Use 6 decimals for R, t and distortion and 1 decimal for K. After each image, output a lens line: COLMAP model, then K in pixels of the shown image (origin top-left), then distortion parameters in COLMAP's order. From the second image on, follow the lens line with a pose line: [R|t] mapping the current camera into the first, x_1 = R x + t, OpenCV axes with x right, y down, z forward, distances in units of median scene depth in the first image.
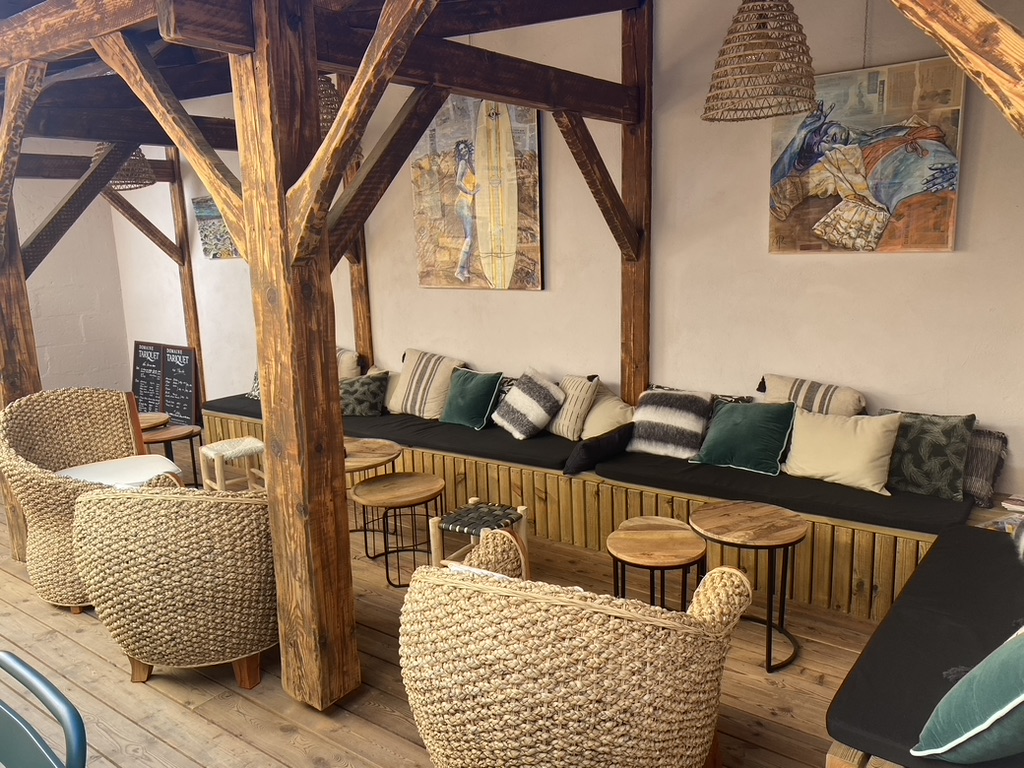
lens RADIAL K [[778.5, 0, 512.2], [0, 778.5, 390.2], [0, 0, 1]] dist [0.040528, -0.039084]
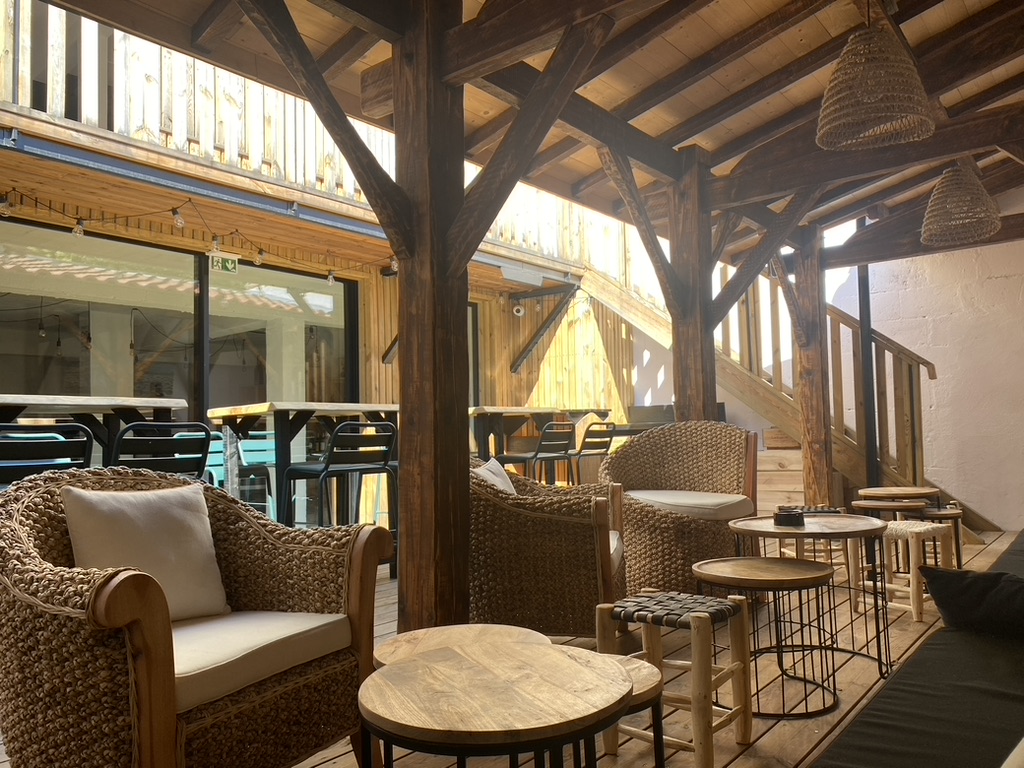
lens RADIAL K [[779.9, 0, 512.0], [0, 779.9, 384.0], [0, 0, 1]] dist [0.037487, -0.034268]
pose [[-0.039594, -0.028607, -0.998806, 0.588757], [-0.163454, 0.986311, -0.021769, 0.016759], [0.985756, 0.162397, -0.043728, 0.827029]]
